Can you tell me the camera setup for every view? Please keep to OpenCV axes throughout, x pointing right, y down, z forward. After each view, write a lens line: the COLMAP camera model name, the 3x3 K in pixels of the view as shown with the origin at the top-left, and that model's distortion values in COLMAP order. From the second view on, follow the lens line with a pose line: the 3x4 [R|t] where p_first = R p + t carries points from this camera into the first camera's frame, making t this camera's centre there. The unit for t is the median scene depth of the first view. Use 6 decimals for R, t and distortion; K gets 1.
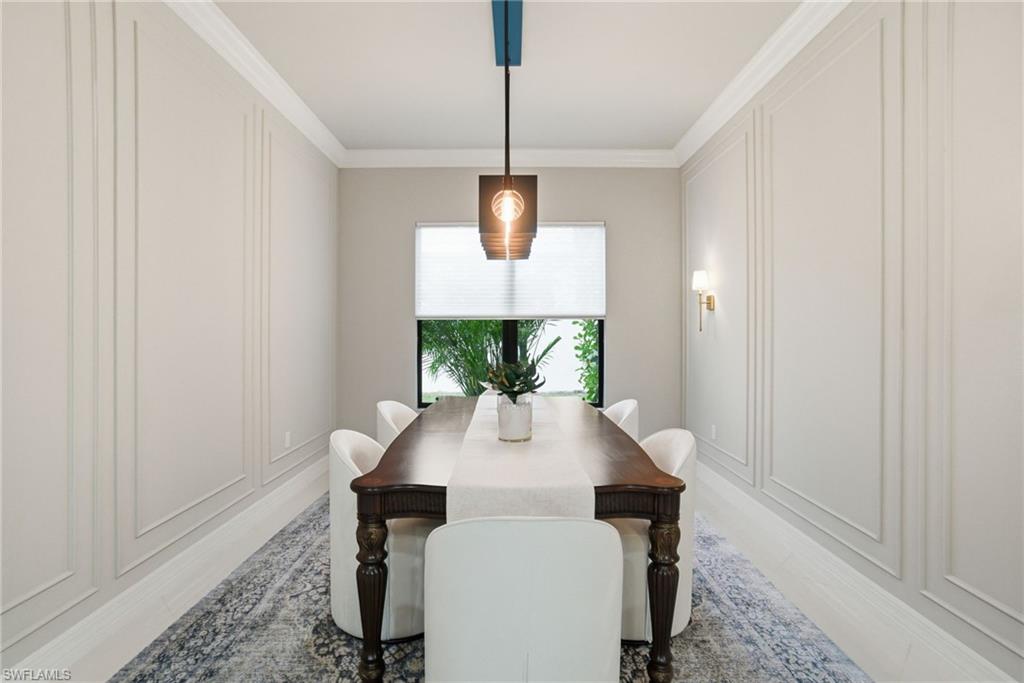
lens RADIAL K [[513.3, 0, 516.5], [0, 513.3, 334.5], [0, 0, 1]] dist [-0.023349, 0.004203]
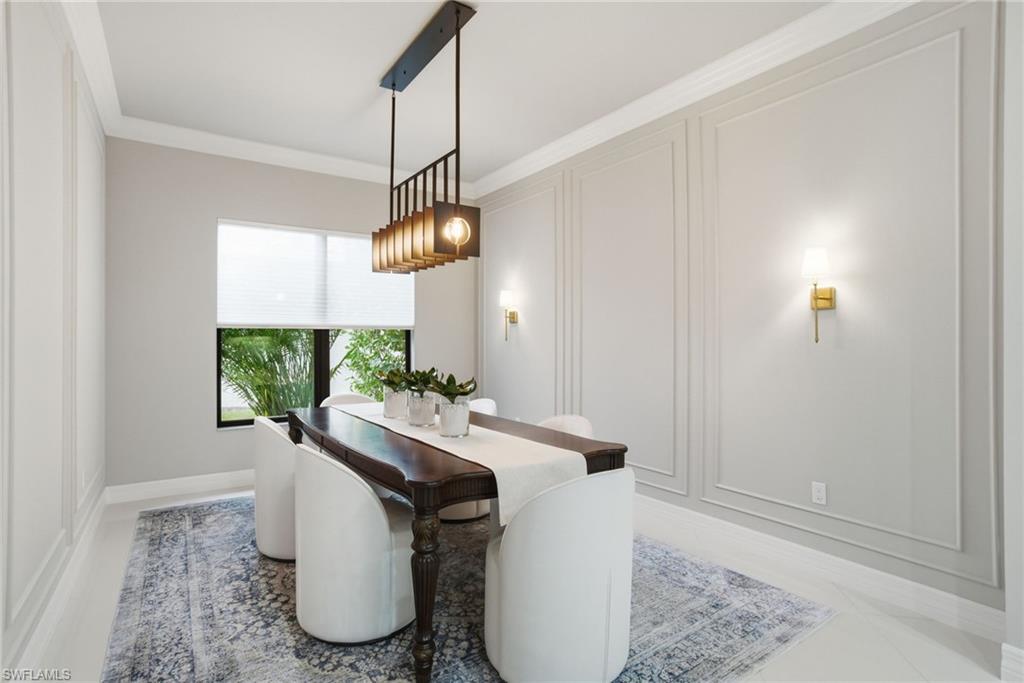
lens RADIAL K [[493.5, 0, 529.9], [0, 493.5, 344.8], [0, 0, 1]] dist [-0.012955, 0.004367]
pose [[0.819903, -0.005863, 0.572473, -0.425186], [0.004847, 0.999983, 0.003300, 0.000716], [-0.572482, 0.000069, 0.819917, 0.002415]]
